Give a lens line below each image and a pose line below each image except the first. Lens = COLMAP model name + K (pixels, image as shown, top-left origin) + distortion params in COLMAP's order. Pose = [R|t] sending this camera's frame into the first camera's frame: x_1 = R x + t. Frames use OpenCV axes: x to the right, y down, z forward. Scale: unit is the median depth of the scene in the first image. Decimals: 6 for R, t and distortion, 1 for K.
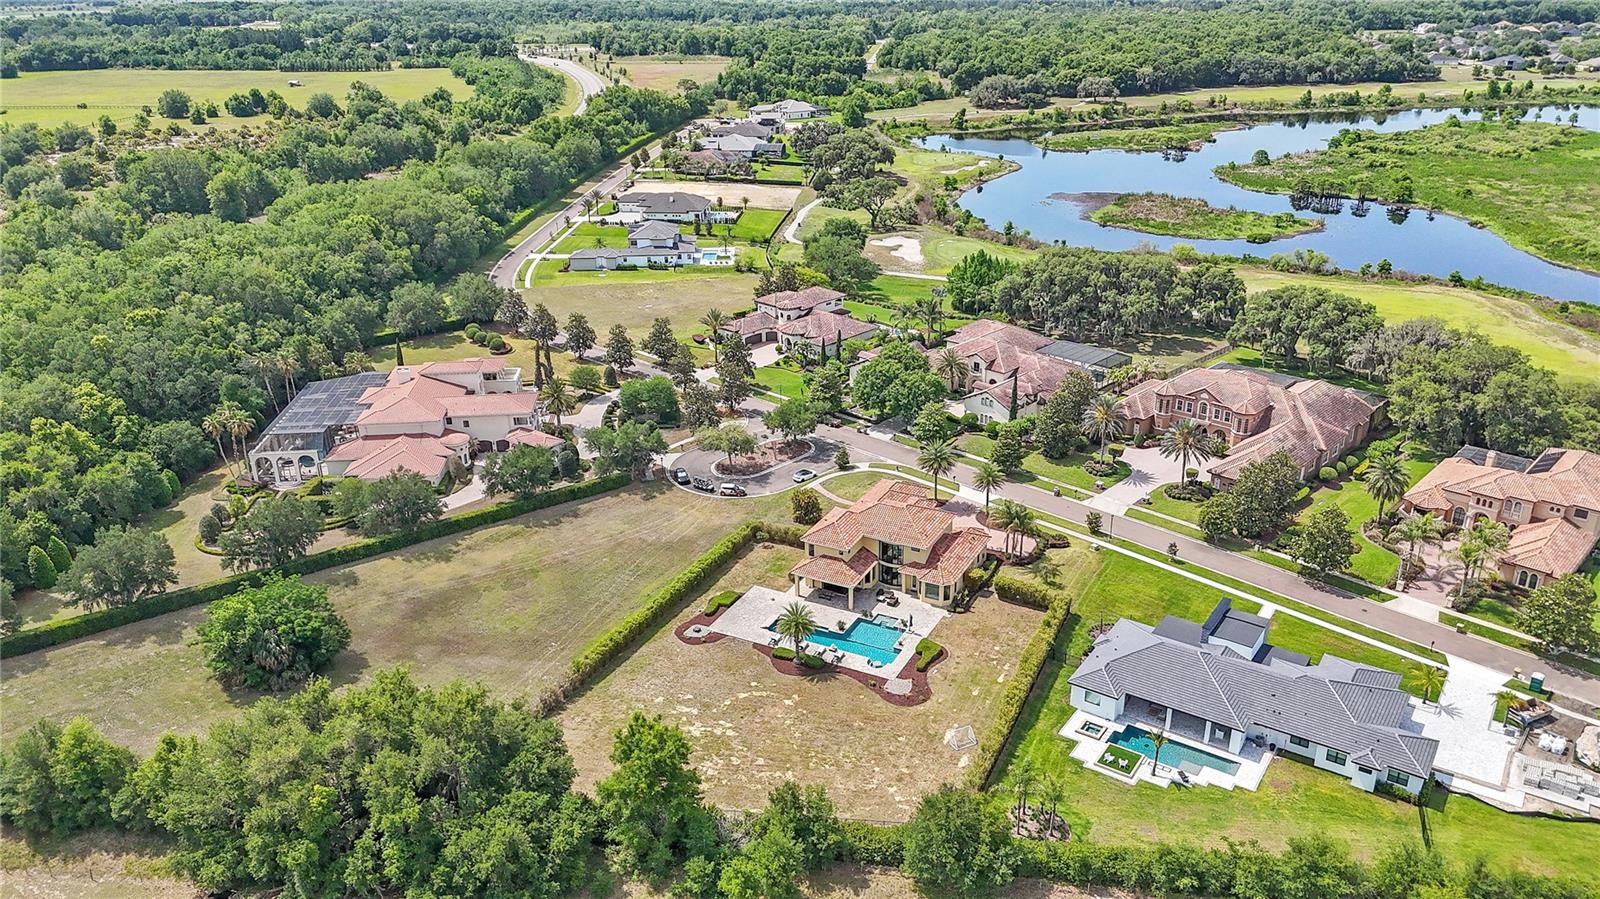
lens RADIAL K [[1173.0, 0, 802.7], [0, 1173.0, 450.8], [0, 0, 1]] dist [0.071960, -0.072139]
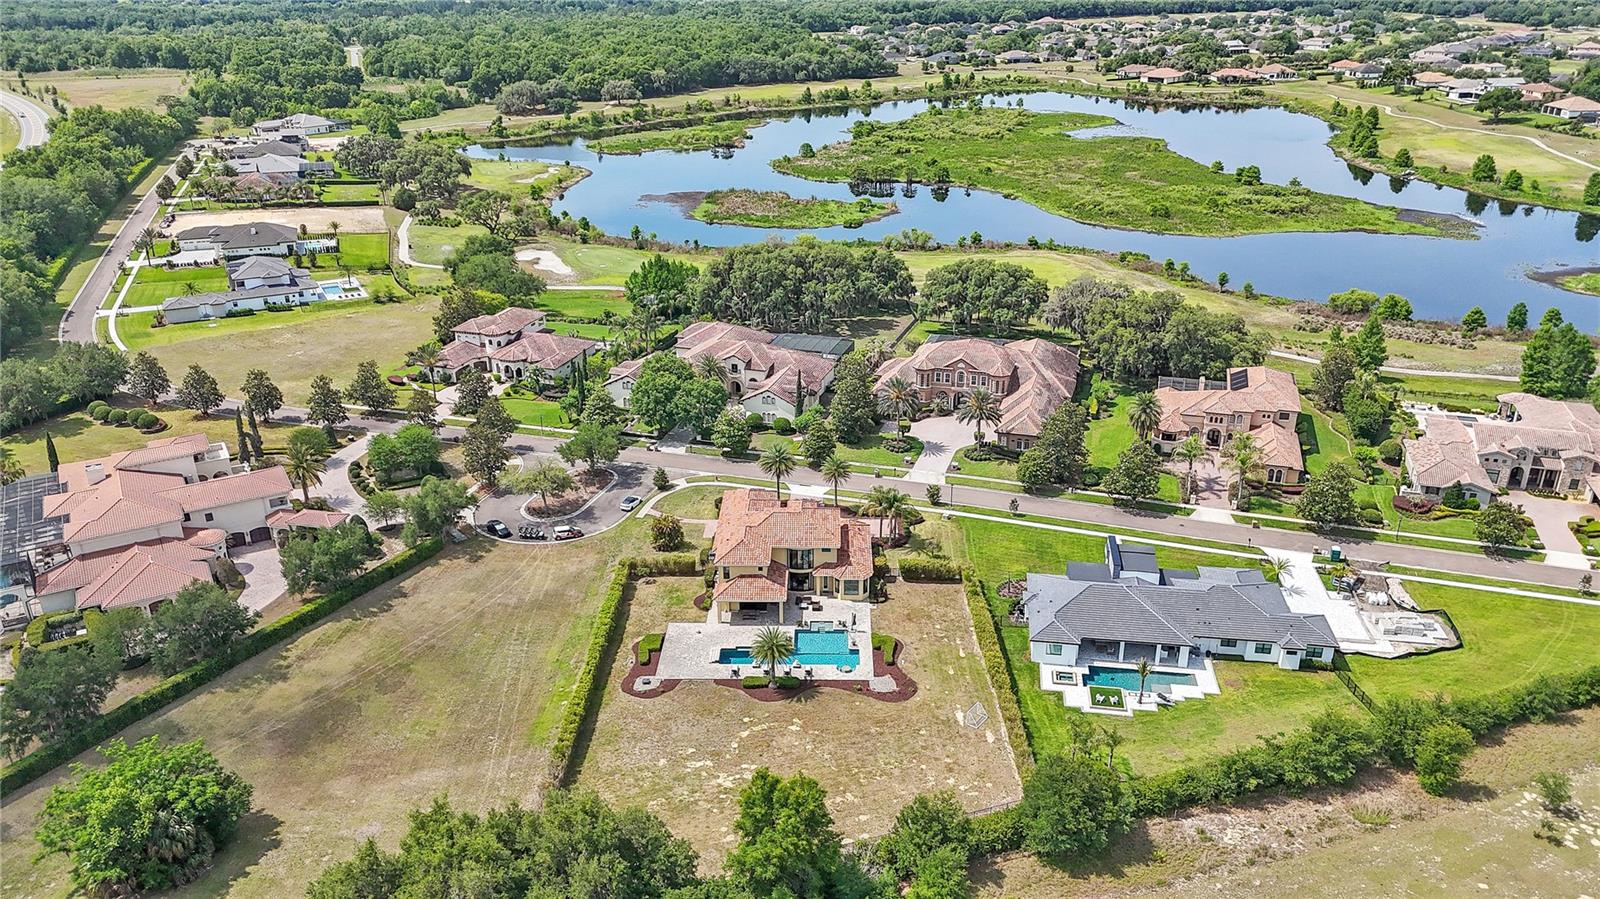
lens RADIAL K [[1173.0, 0, 802.7], [0, 1173.0, 450.8], [0, 0, 1]] dist [0.071960, -0.072139]
pose [[0.899207, -0.162984, 0.406034, -0.285599], [0.164525, 0.985874, 0.031377, -0.031075], [-0.405412, 0.038588, 0.913319, 0.084990]]
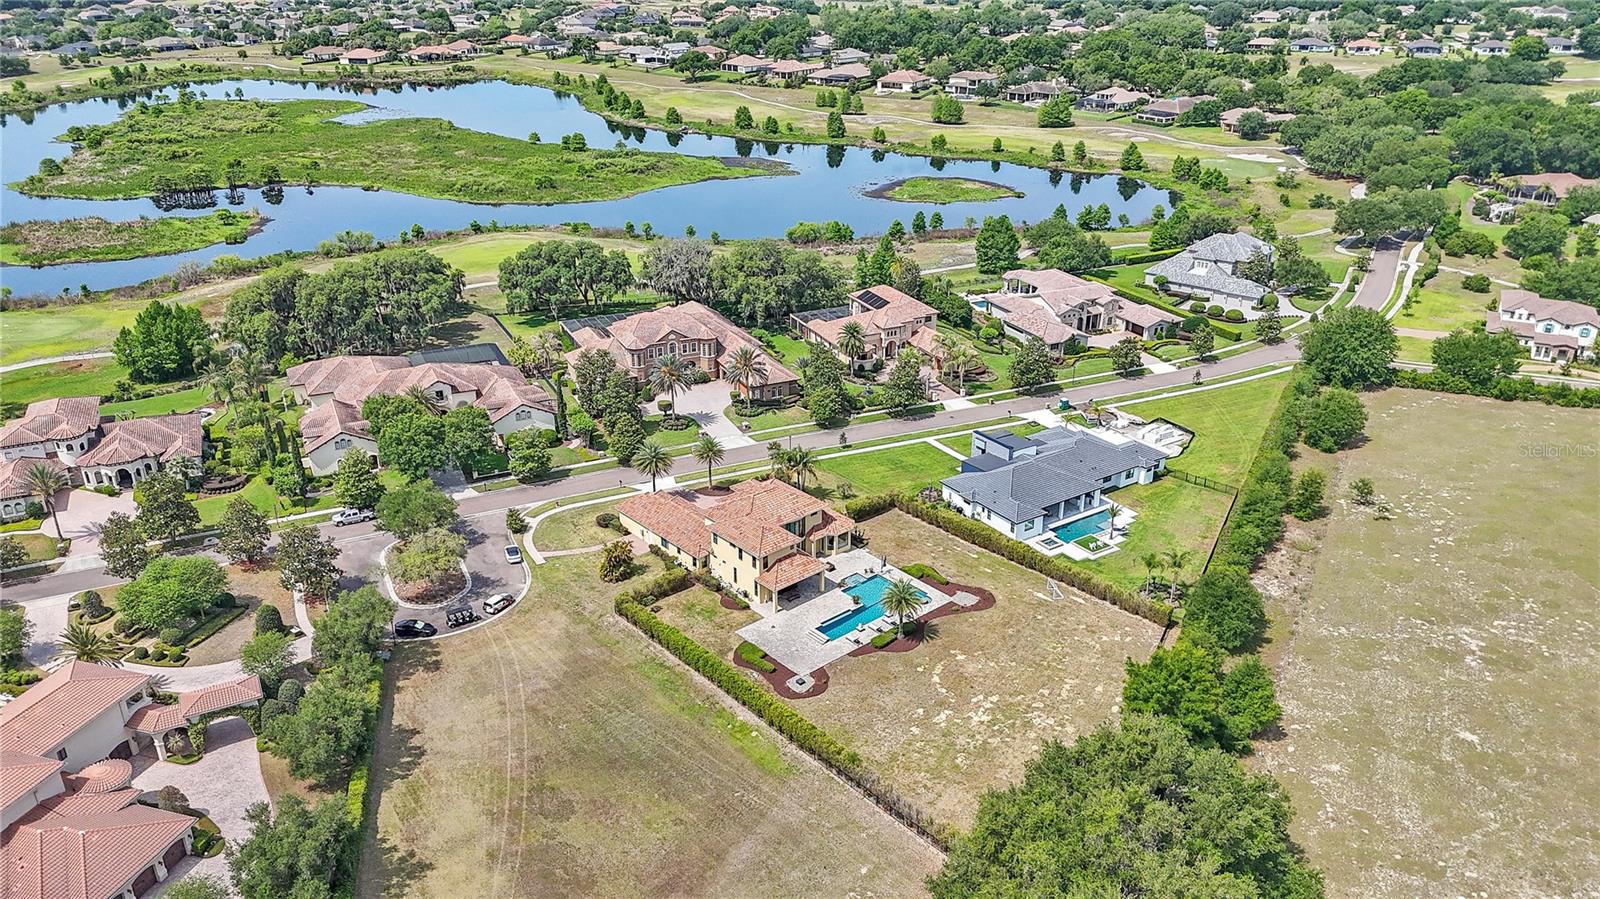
lens RADIAL K [[1173.0, 0, 802.7], [0, 1173.0, 450.8], [0, 0, 1]] dist [0.071960, -0.072139]
pose [[0.365892, -0.364087, 0.856483, -0.693854], [0.356674, 0.904889, 0.232292, -0.187691], [-0.859597, 0.220491, 0.460952, 0.479858]]
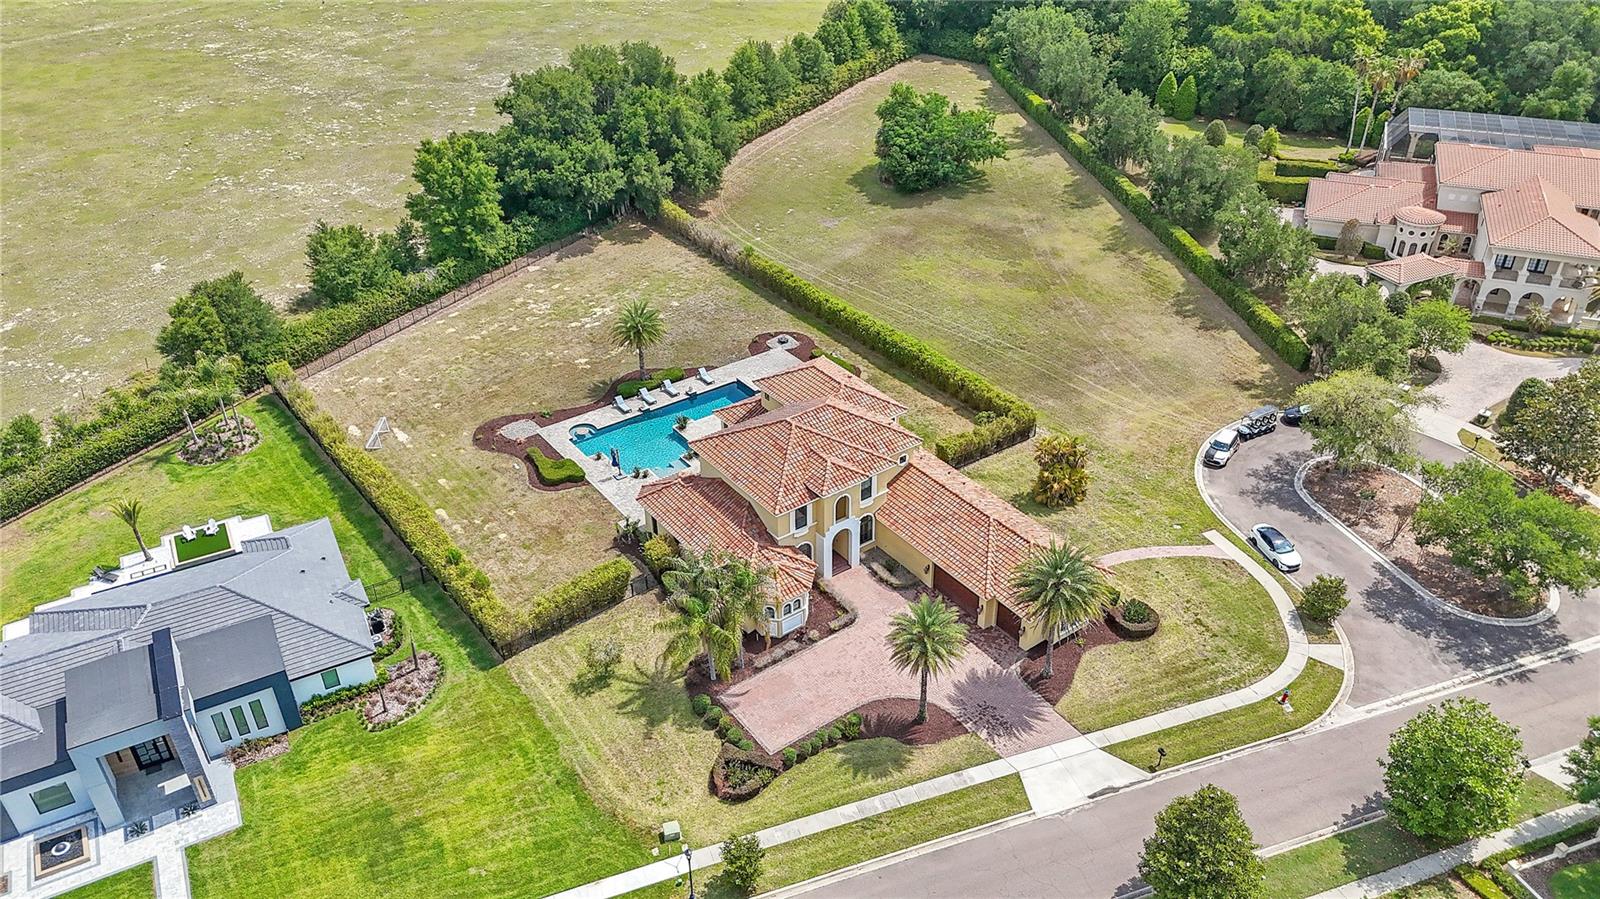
lens RADIAL K [[1168.7, 0, 799.2], [0, 1168.7, 464.5], [0, 0, 1]] dist [0.072671, -0.068929]
pose [[-0.449081, 0.509814, -0.733768, 0.448687], [-0.327833, 0.669943, 0.666110, -0.271065], [0.831175, 0.539691, -0.133725, 1.013400]]
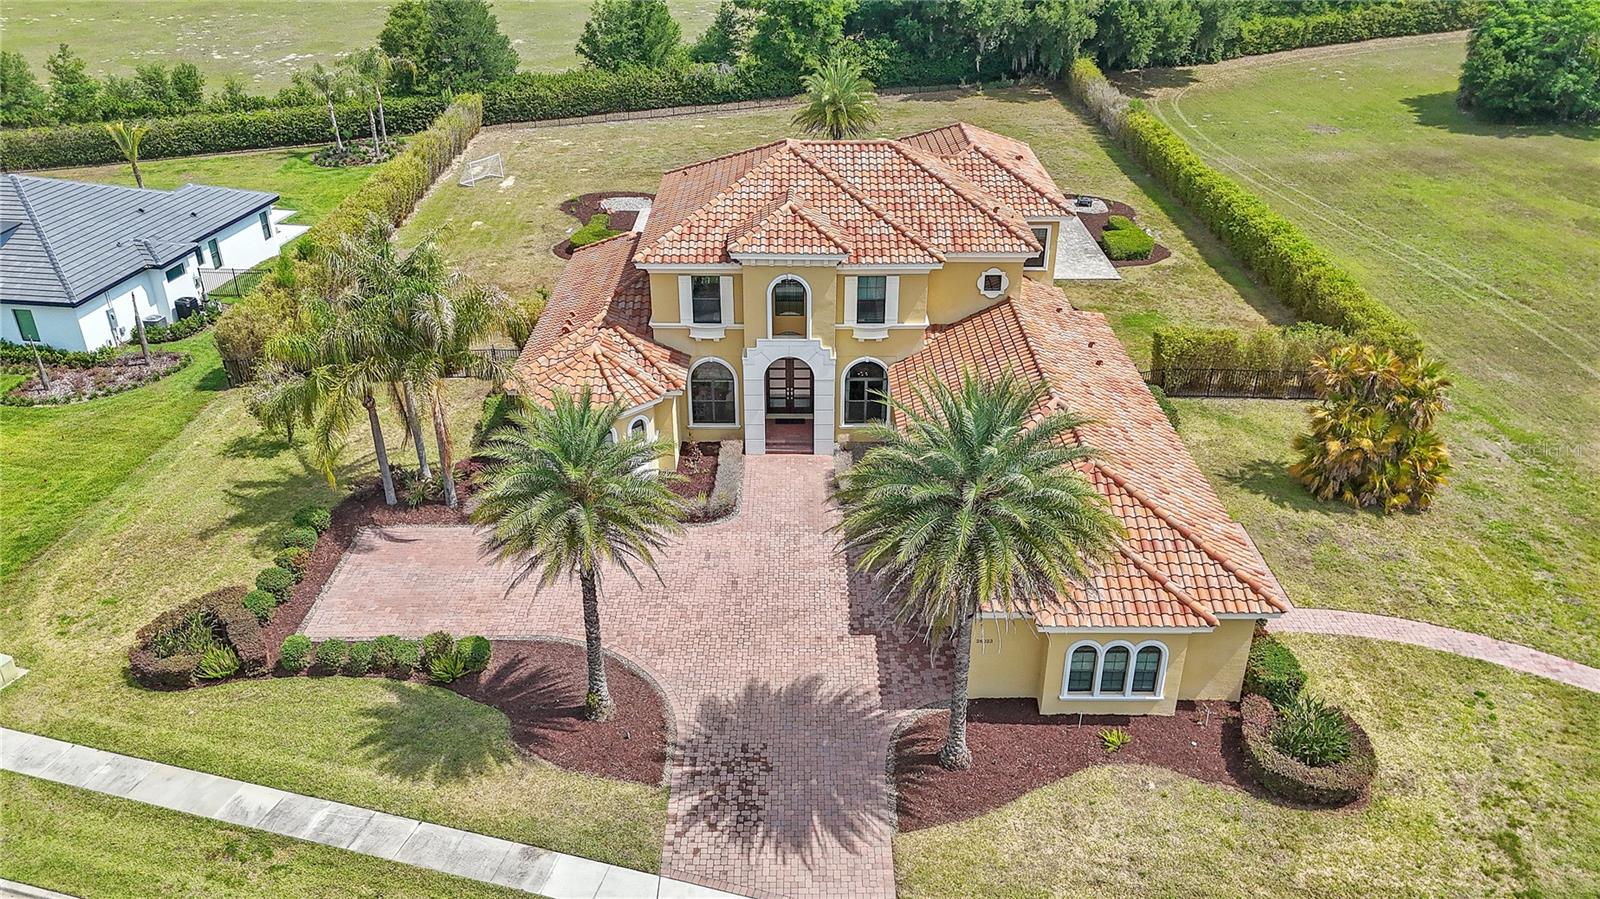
lens RADIAL K [[1168.7, 0, 799.2], [0, 1168.7, 464.5], [0, 0, 1]] dist [0.072671, -0.068929]
pose [[-0.887823, 0.234206, -0.396128, 0.198760], [-0.164705, 0.642059, 0.748754, -0.103277], [0.429700, 0.730006, -0.531460, 1.123590]]
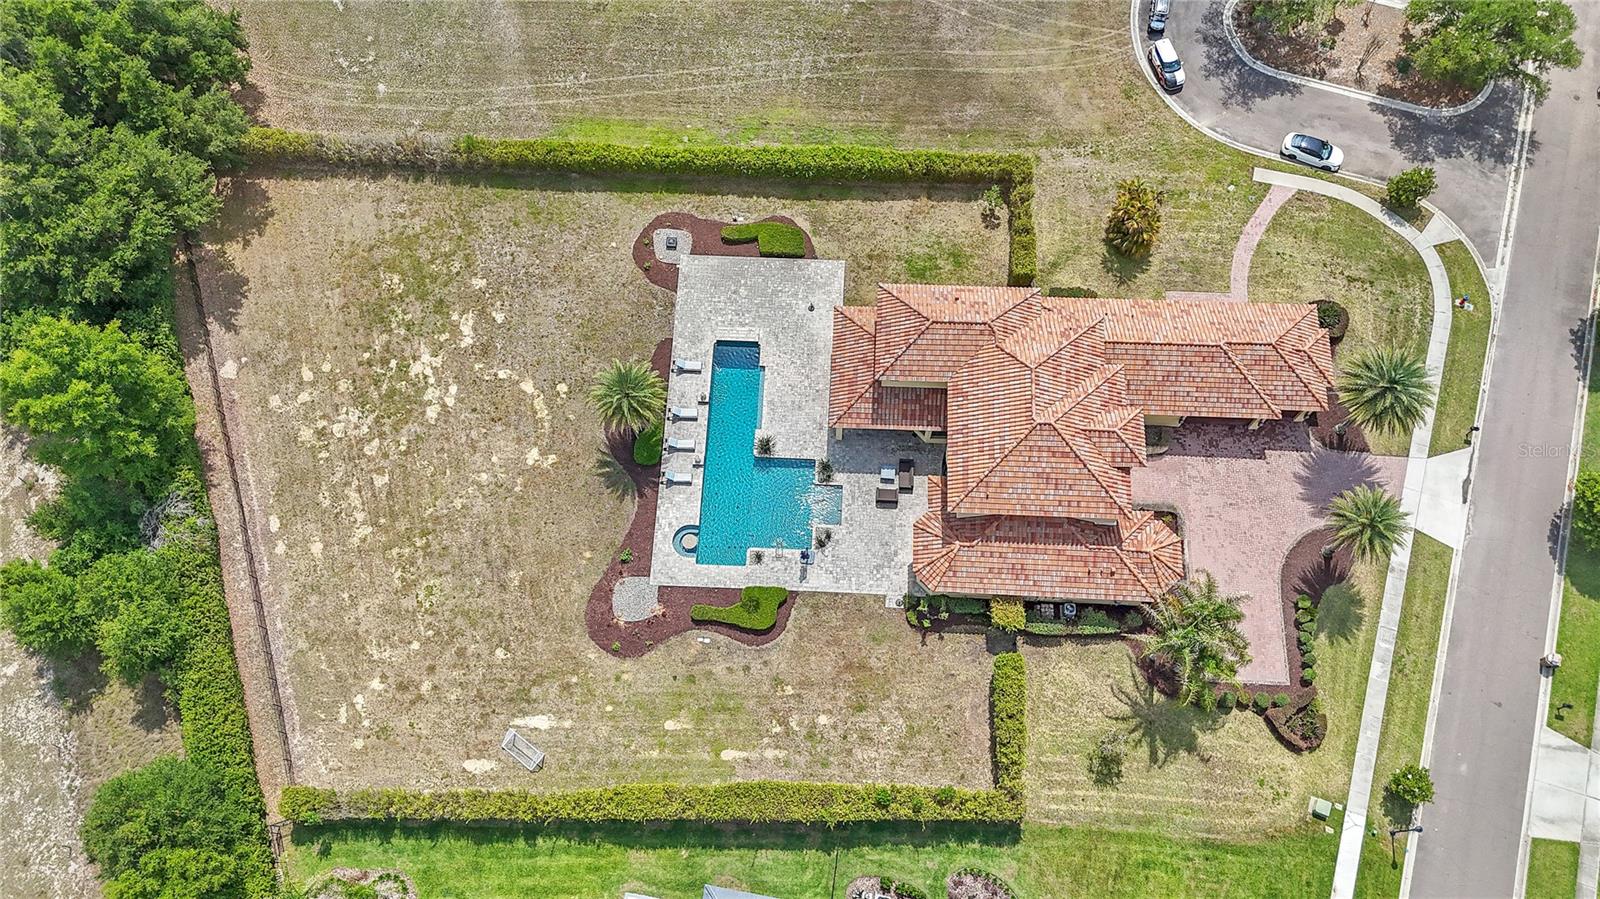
lens RADIAL K [[1168.7, 0, 799.2], [0, 1168.7, 464.5], [0, 0, 1]] dist [0.072671, -0.068929]
pose [[0.416783, 0.855761, -0.306537, 0.190758], [-0.341224, 0.459849, 0.819820, -0.270686], [0.842531, -0.237089, 0.483664, 0.647510]]
